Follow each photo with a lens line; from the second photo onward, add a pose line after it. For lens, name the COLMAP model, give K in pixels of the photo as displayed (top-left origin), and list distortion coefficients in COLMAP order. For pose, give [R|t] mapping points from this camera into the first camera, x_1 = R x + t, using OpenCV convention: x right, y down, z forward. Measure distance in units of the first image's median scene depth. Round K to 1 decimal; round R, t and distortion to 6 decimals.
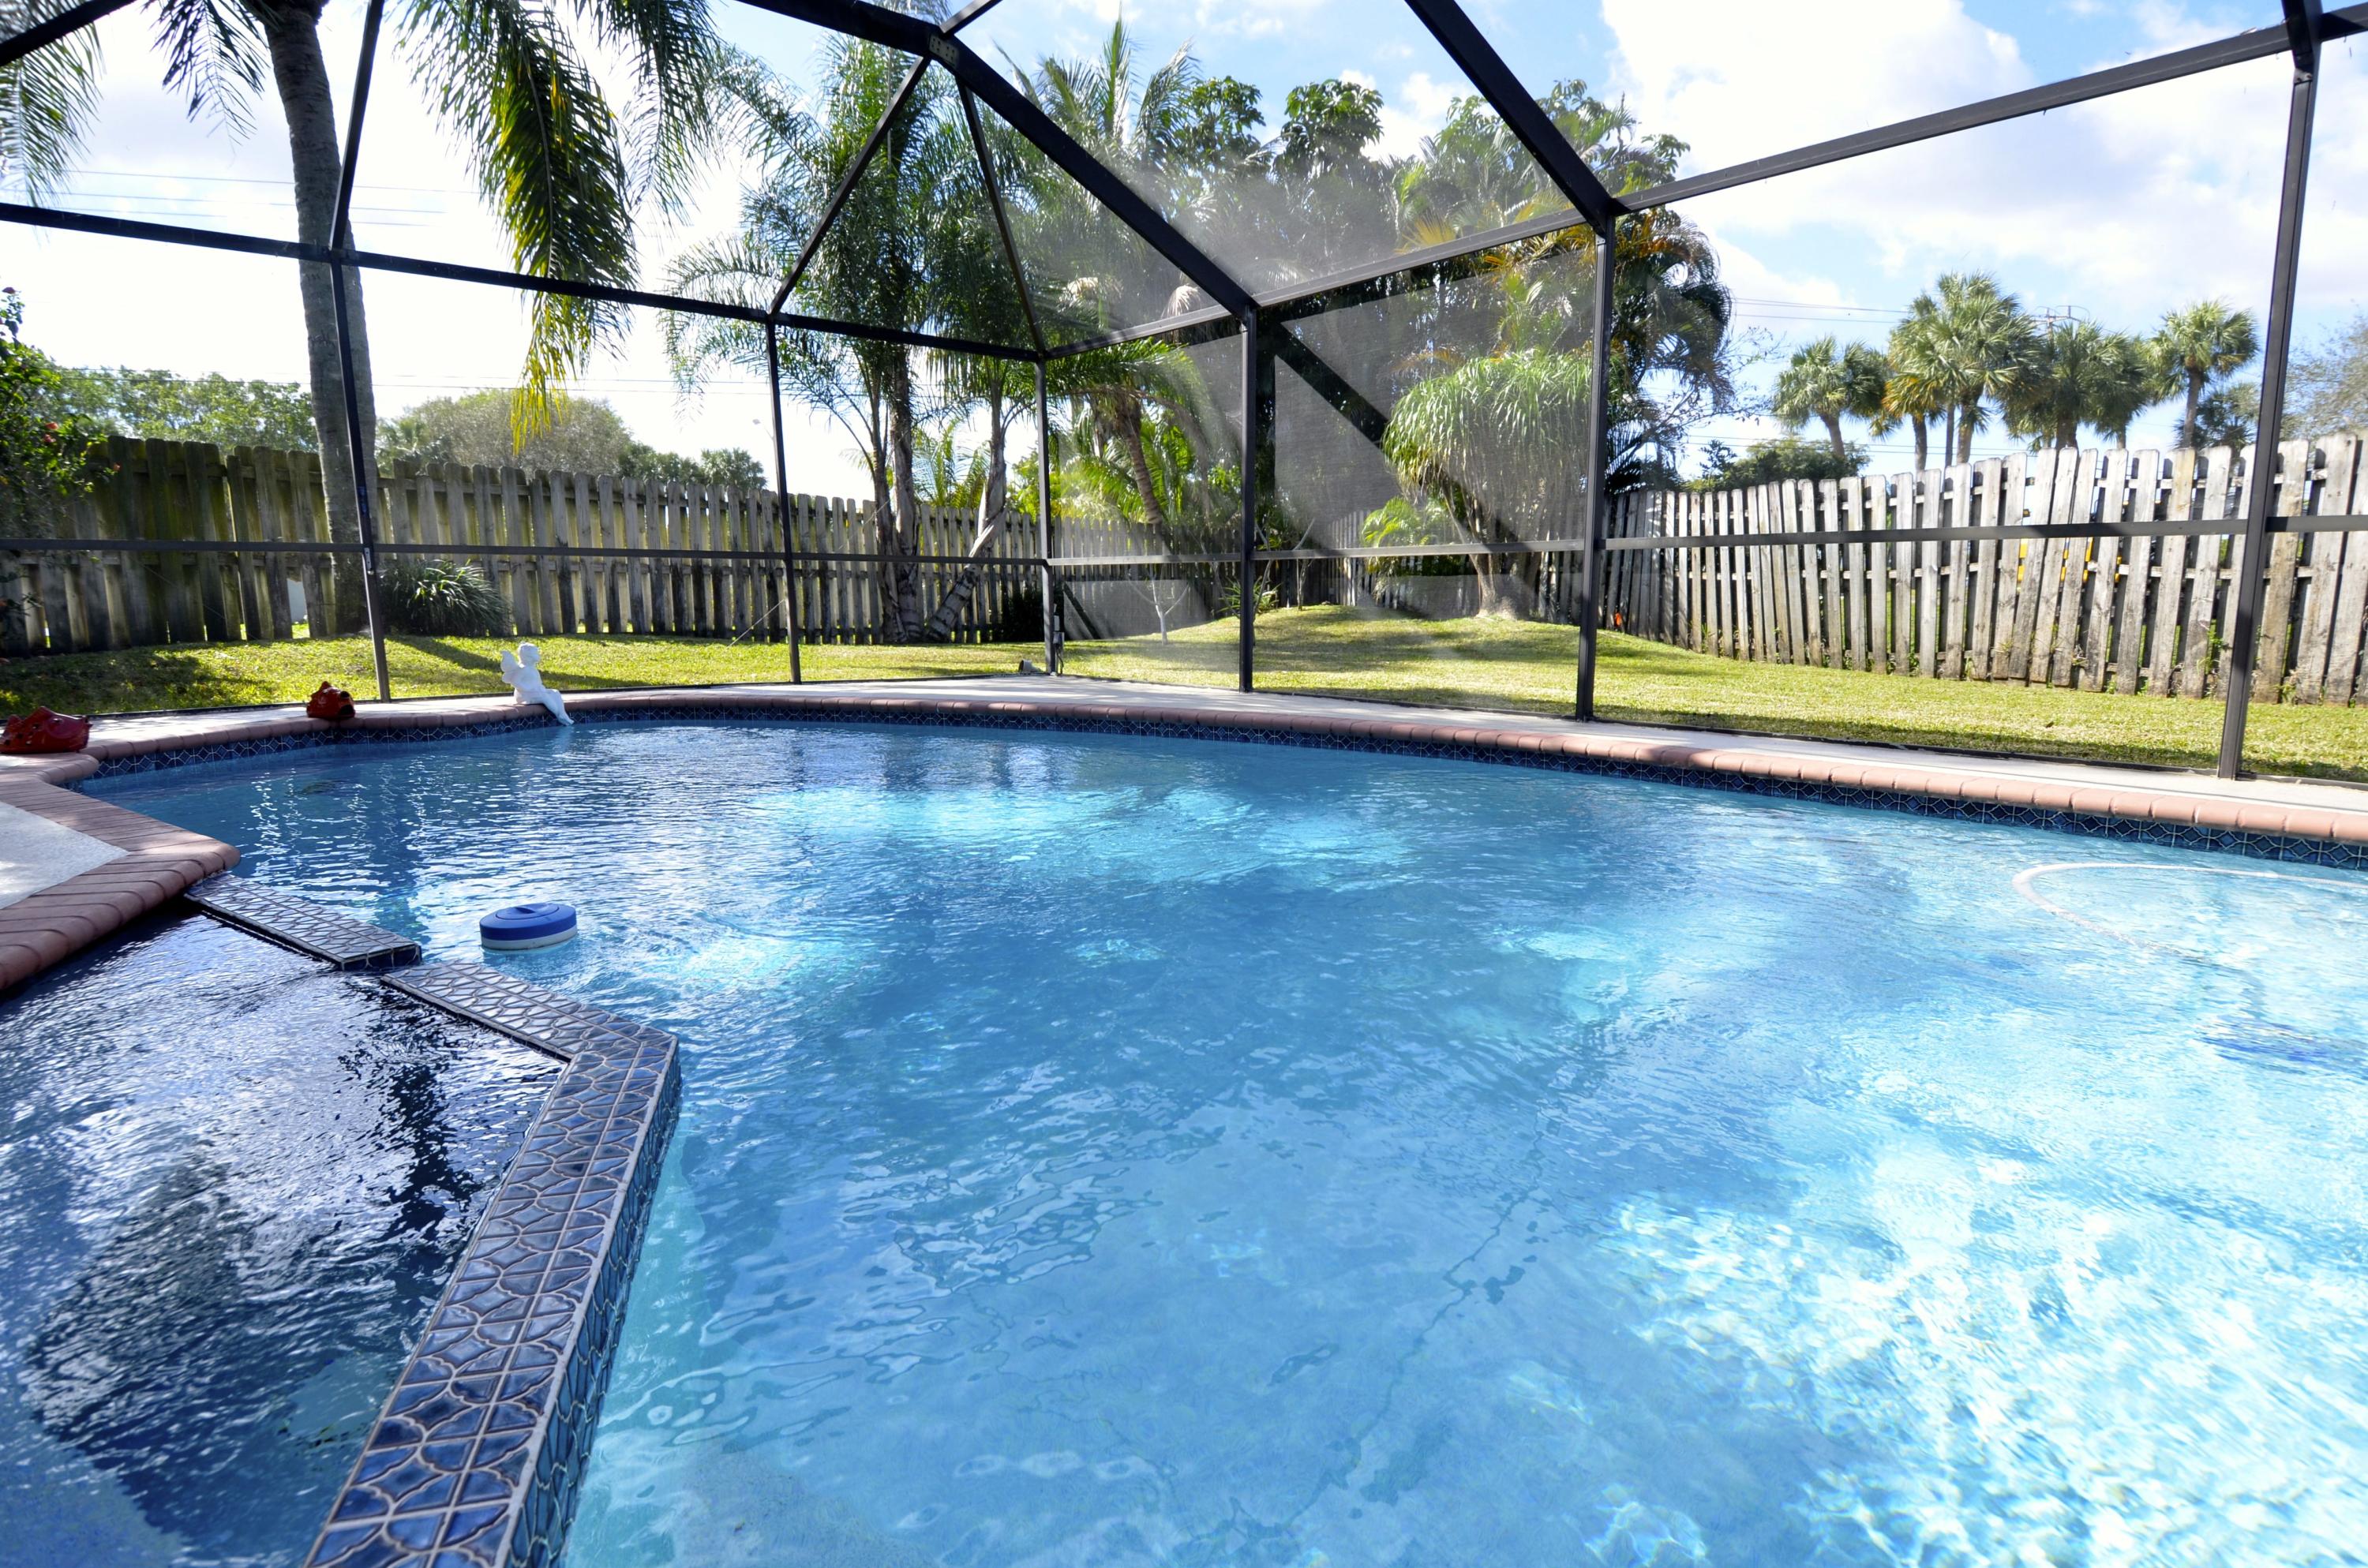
lens RADIAL K [[1238.2, 0, 1176.6], [0, 1238.2, 783.5], [0, 0, 1]] dist [0.013436, -0.029388]
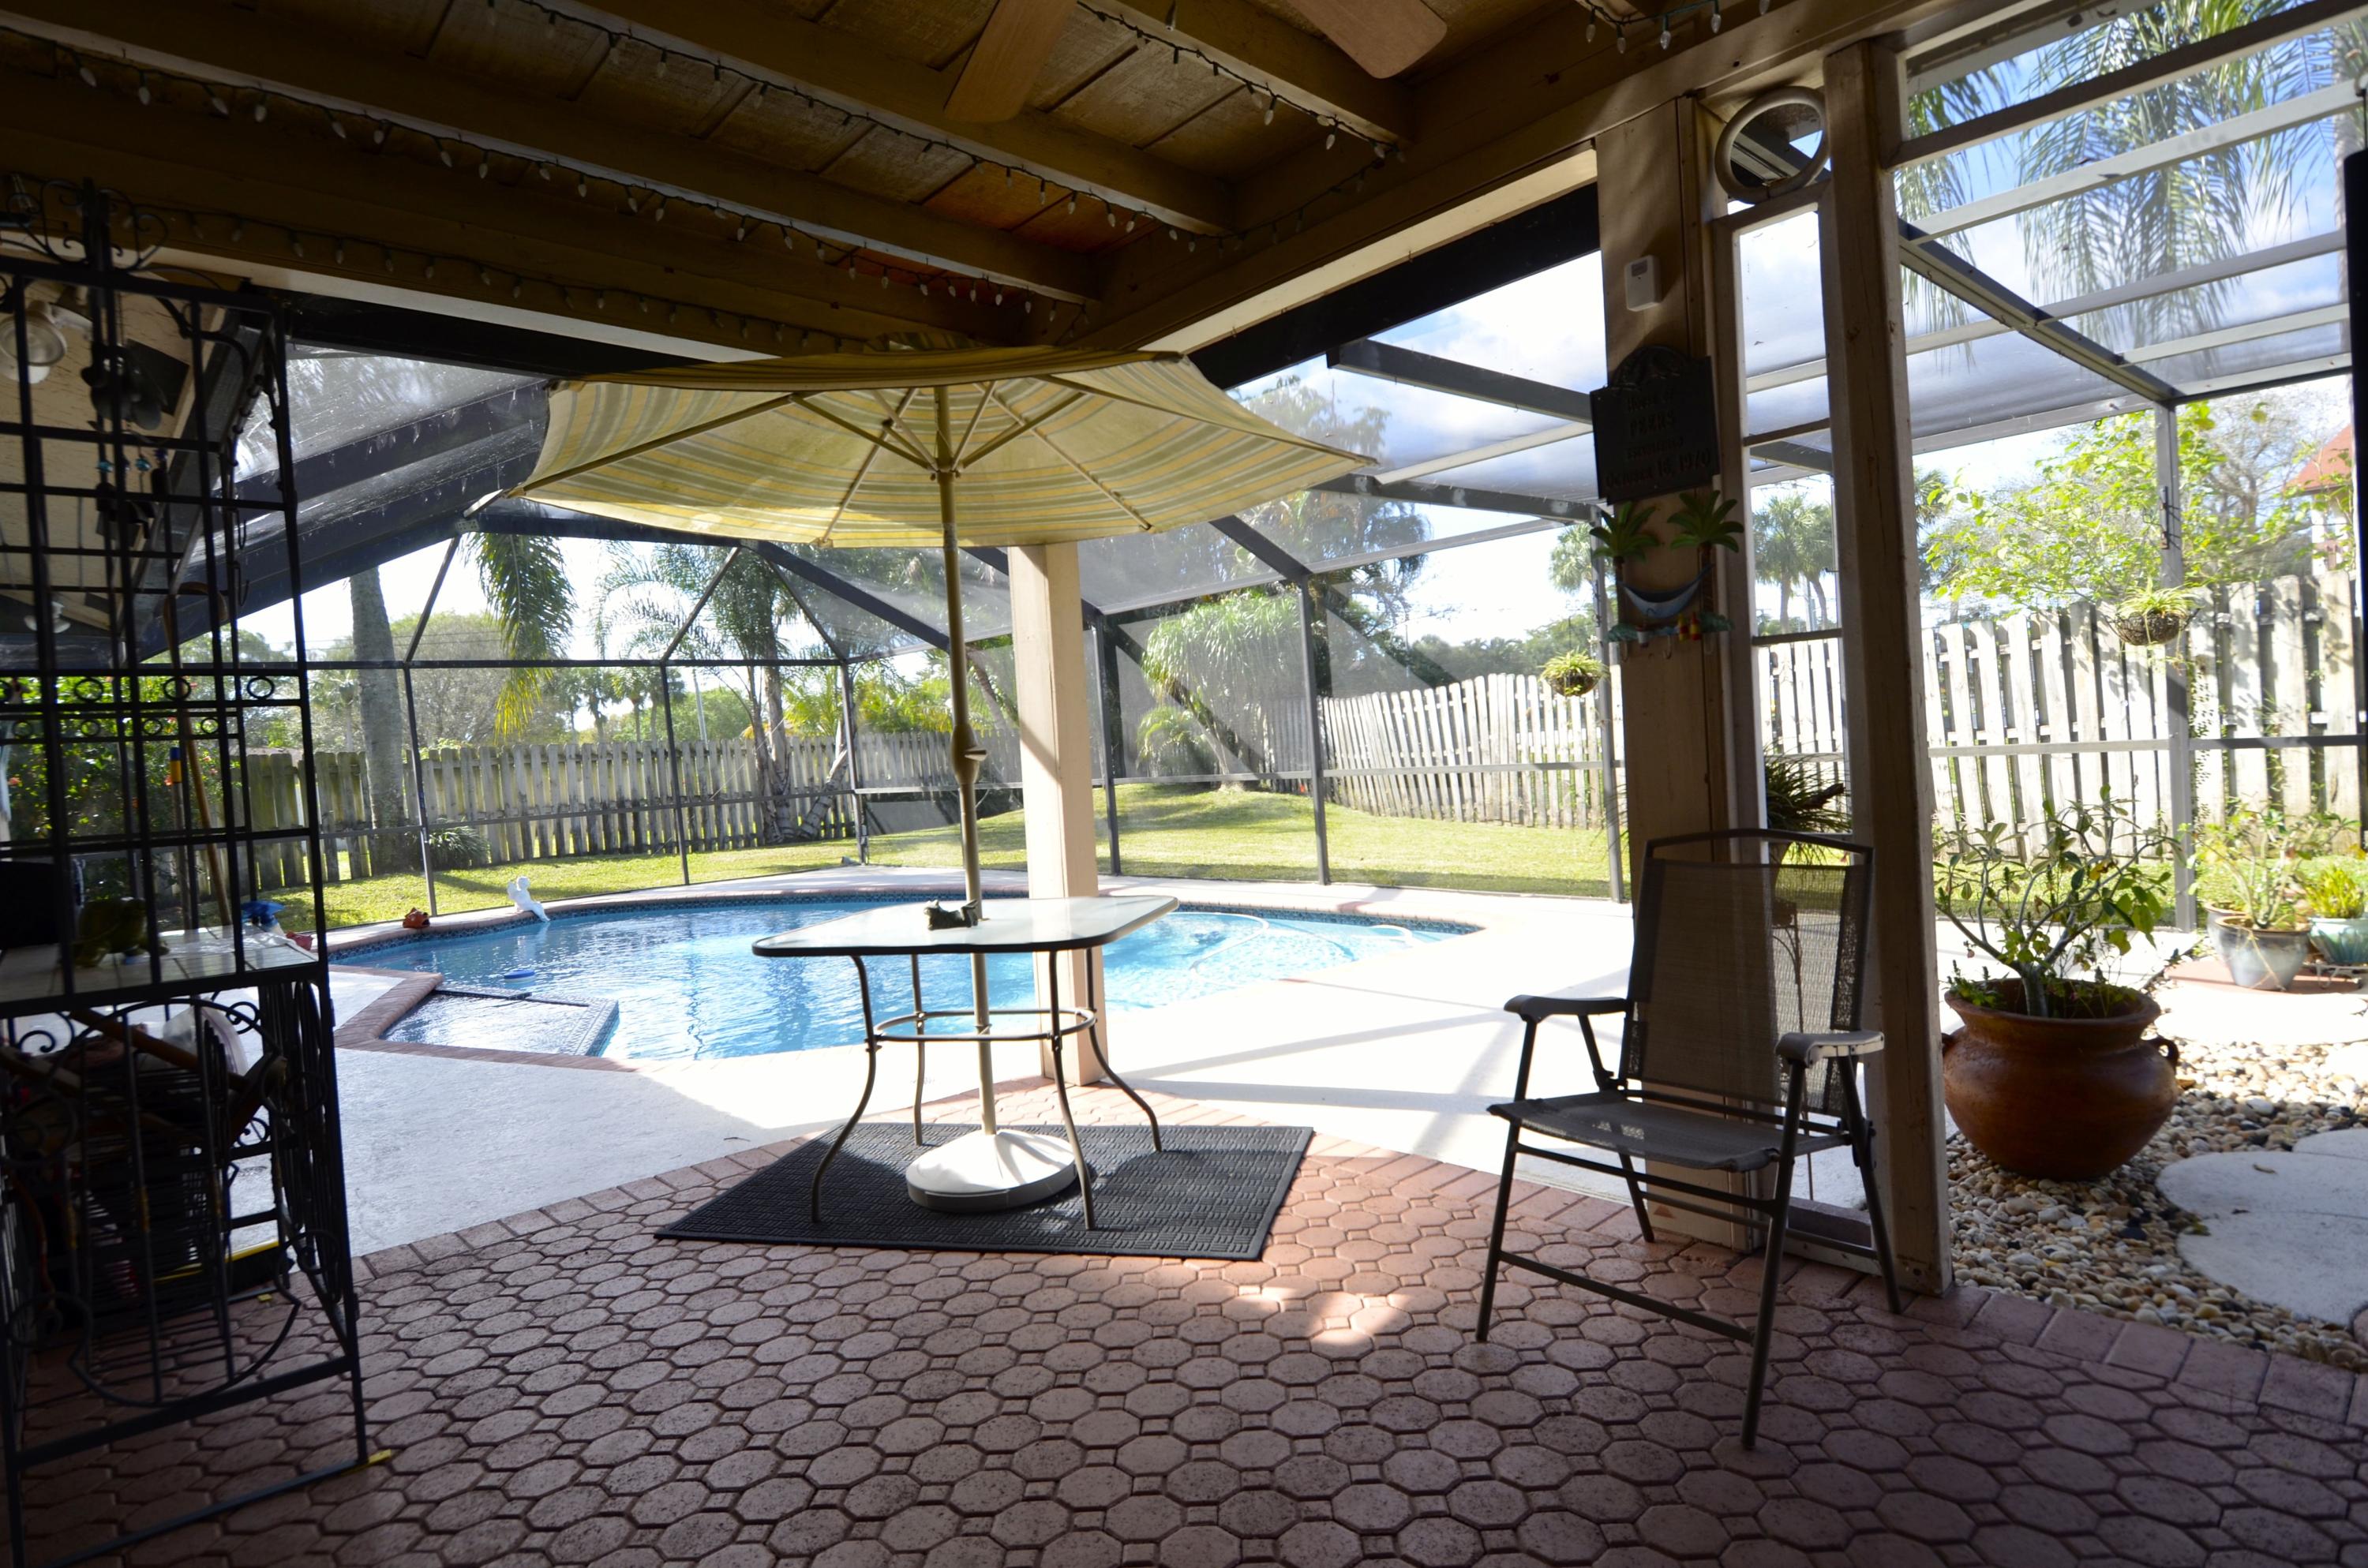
lens RADIAL K [[1238.2, 0, 1176.6], [0, 1238.2, 783.5], [0, 0, 1]] dist [0.013436, -0.029388]
pose [[0.995976, -0.071656, 0.053824, 0.191868], [0.077772, 0.989504, -0.121788, 0.025677], [-0.044533, 0.125484, 0.991096, -0.486740]]
